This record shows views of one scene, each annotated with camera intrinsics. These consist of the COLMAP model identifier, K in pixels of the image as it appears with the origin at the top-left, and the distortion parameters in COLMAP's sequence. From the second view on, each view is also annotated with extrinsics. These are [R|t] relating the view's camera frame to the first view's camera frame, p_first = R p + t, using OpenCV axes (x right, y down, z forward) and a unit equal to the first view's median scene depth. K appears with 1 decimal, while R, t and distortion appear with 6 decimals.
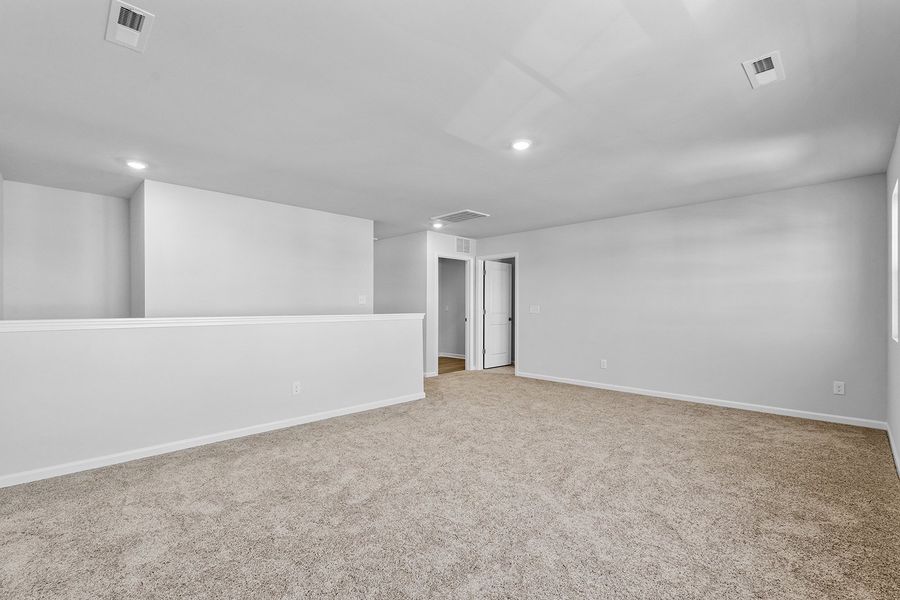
lens RADIAL K [[391.8, 0, 443.0], [0, 391.8, 301.9], [0, 0, 1]] dist [-0.003014, -0.000145]
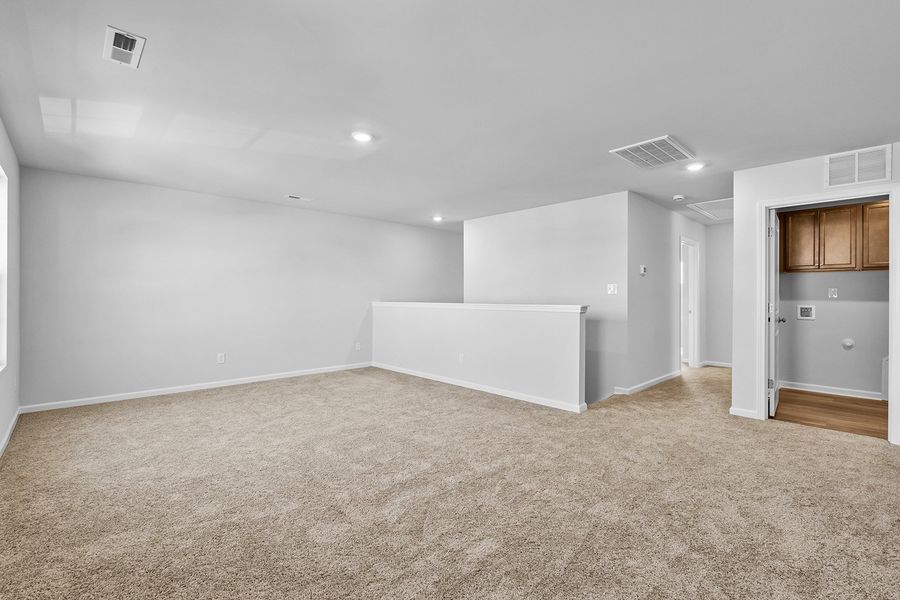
lens RADIAL K [[391.8, 0, 443.0], [0, 391.8, 301.9], [0, 0, 1]] dist [-0.003014, -0.000145]
pose [[0.009866, 0.015990, -0.999823, 0.778697], [0.007488, 0.999843, 0.016064, 0.006910], [0.999923, -0.007645, 0.009744, 0.767163]]
